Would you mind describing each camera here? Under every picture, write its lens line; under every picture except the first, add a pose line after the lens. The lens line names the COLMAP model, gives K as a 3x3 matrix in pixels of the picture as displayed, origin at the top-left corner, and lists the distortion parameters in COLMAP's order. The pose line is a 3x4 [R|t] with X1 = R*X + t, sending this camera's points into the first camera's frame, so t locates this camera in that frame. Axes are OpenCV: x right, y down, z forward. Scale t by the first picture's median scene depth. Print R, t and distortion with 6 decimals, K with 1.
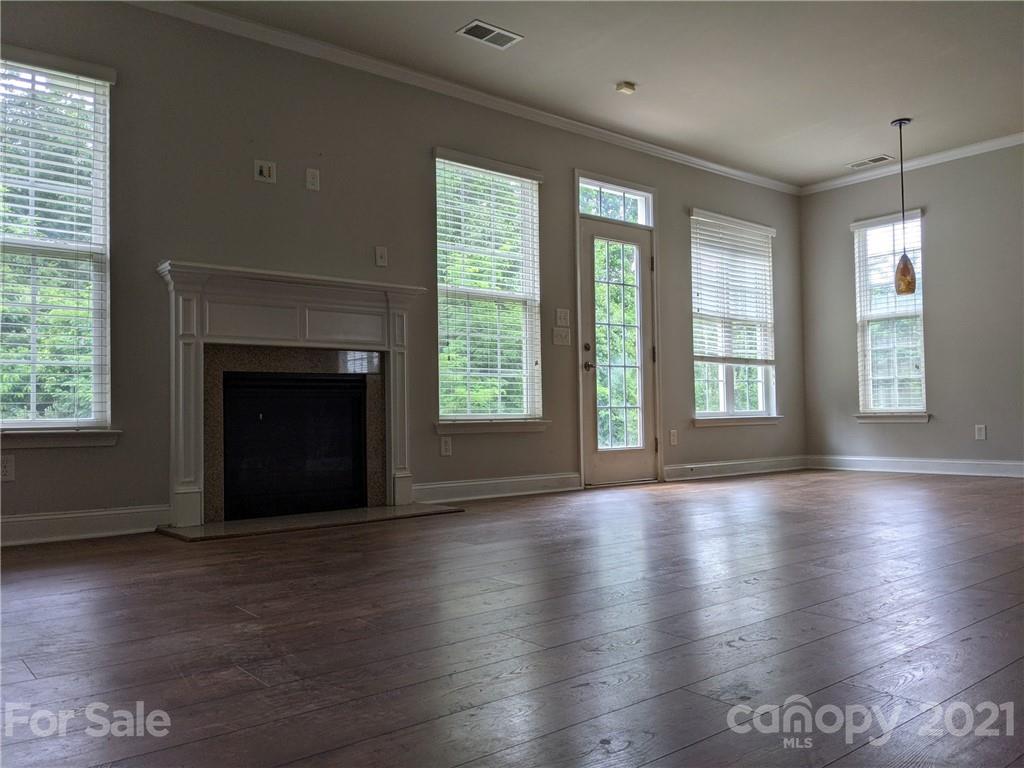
lens RADIAL K [[806.2, 0, 514.2], [0, 806.2, 391.4], [0, 0, 1]] dist [0.049183, -0.066433]
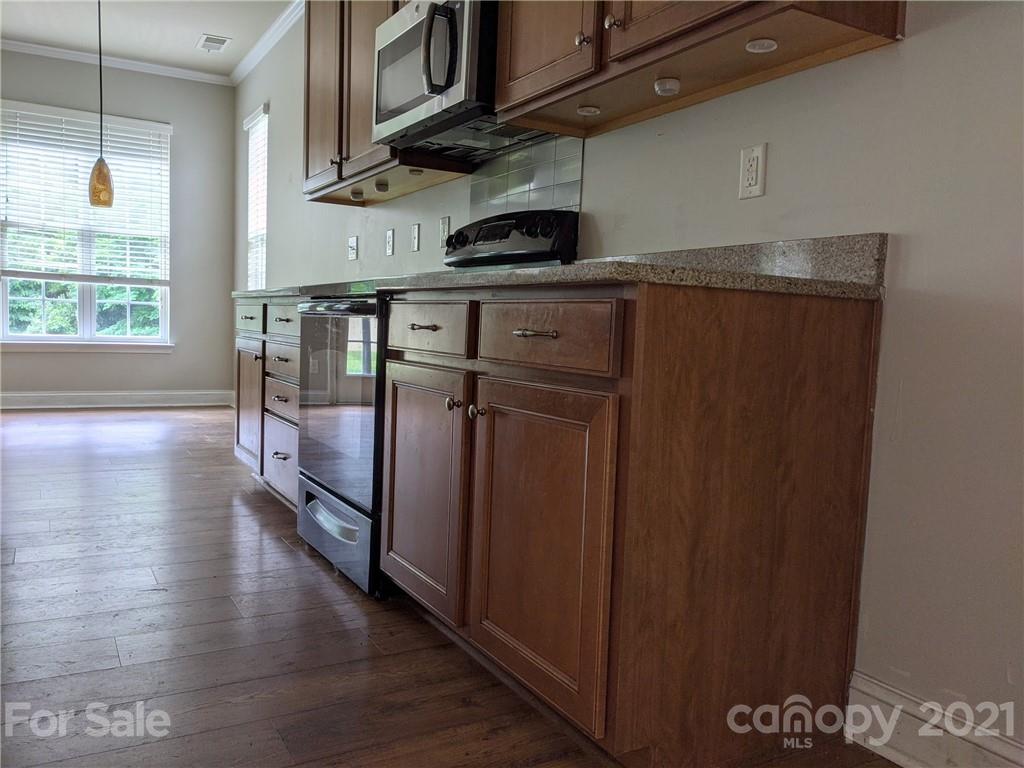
lens RADIAL K [[806.2, 0, 509.0], [0, 806.2, 385.6], [0, 0, 1]] dist [0.049183, -0.066433]
pose [[0.982856, 0.072342, -0.169588, 0.977387], [-0.052219, 0.991368, 0.120257, -0.058714], [0.176824, -0.109340, 0.978150, 0.229784]]
